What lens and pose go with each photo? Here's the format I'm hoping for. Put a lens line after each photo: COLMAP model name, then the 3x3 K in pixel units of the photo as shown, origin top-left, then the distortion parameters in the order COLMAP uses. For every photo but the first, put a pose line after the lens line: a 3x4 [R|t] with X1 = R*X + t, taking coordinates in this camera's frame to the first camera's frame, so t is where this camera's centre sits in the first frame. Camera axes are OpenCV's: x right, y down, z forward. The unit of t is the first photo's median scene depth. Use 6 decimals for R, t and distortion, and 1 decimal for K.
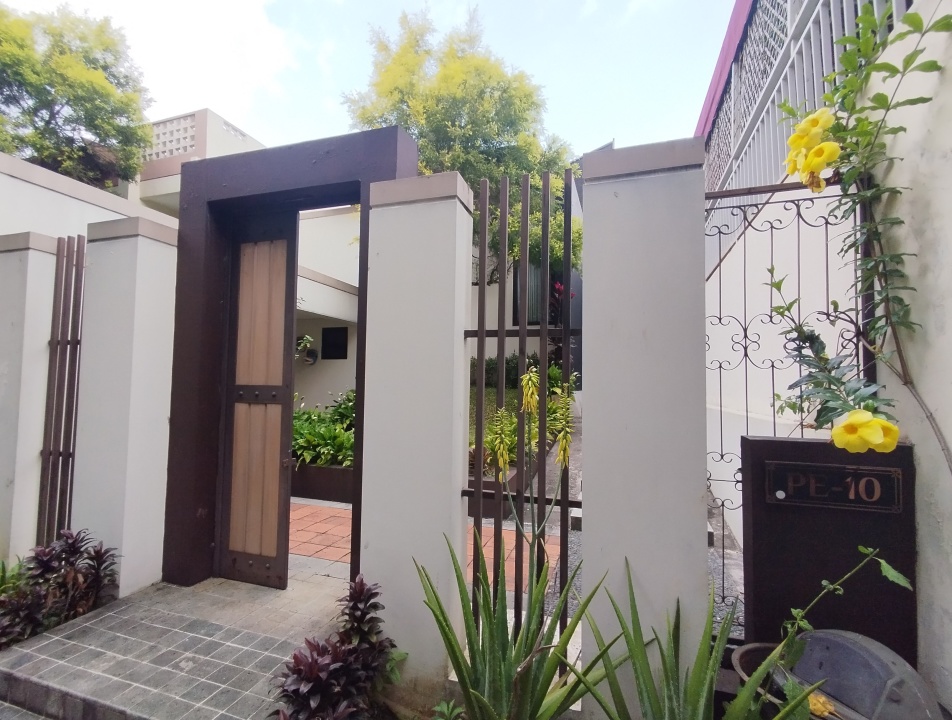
lens RADIAL K [[443.5, 0, 471.2], [0, 443.5, 364.9], [0, 0, 1]] dist [0.017659, 0.000180]
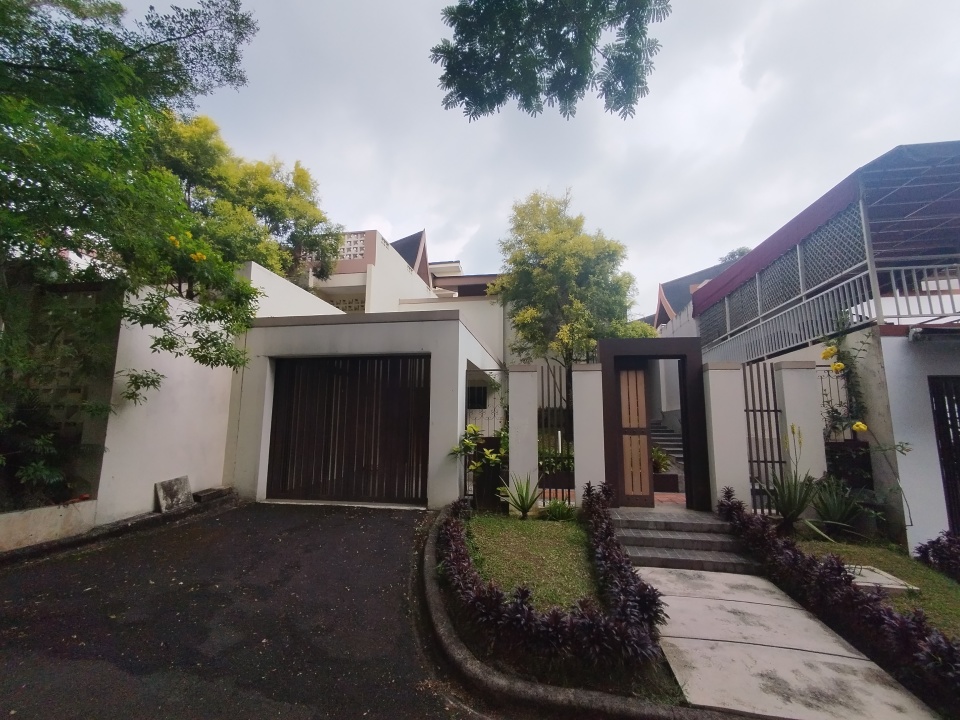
lens RADIAL K [[445.2, 0, 474.9], [0, 445.2, 361.3], [0, 0, 1]] dist [0.007180, 0.003262]
pose [[0.988759, 0.016542, 0.148602, -0.644101], [-0.001541, 0.994936, -0.100503, -0.026897], [-0.149511, 0.099144, 0.983777, -0.511133]]
